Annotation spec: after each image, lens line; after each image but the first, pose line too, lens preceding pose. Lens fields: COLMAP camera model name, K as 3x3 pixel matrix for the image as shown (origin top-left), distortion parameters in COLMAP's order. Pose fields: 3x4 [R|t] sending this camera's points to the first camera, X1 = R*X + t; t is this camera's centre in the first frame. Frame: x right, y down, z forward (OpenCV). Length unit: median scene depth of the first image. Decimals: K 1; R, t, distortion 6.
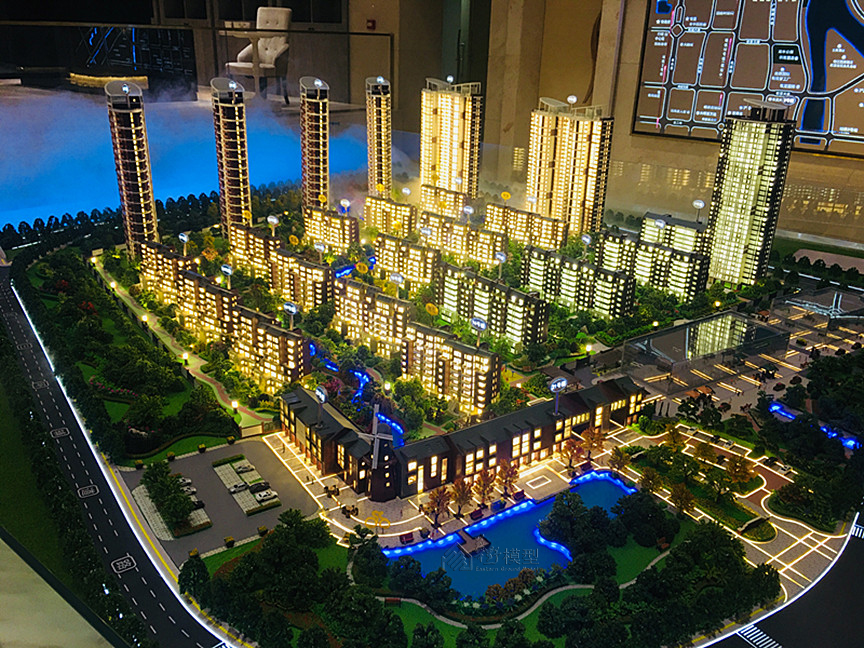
lens RADIAL K [[738.8, 0, 434.8], [0, 738.8, 315.0], [0, 0, 1]] dist [0.073758, -0.102292]
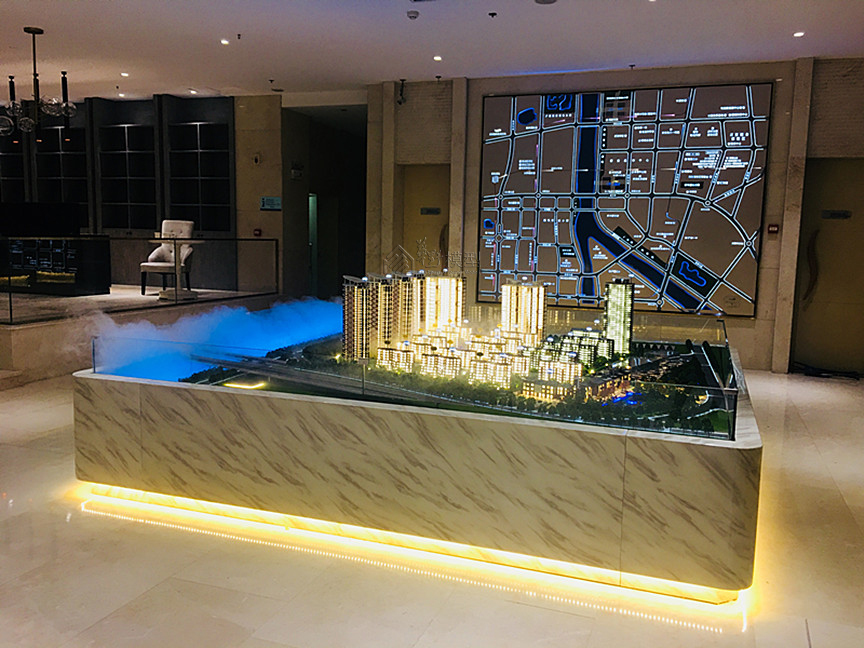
lens RADIAL K [[738.8, 0, 434.8], [0, 738.8, 315.0], [0, 0, 1]] dist [0.073758, -0.102292]
pose [[0.941746, -0.046241, 0.333132, -0.338218], [0.125337, 0.967406, -0.220038, 0.104118], [-0.312099, 0.248974, 0.916846, -0.353612]]
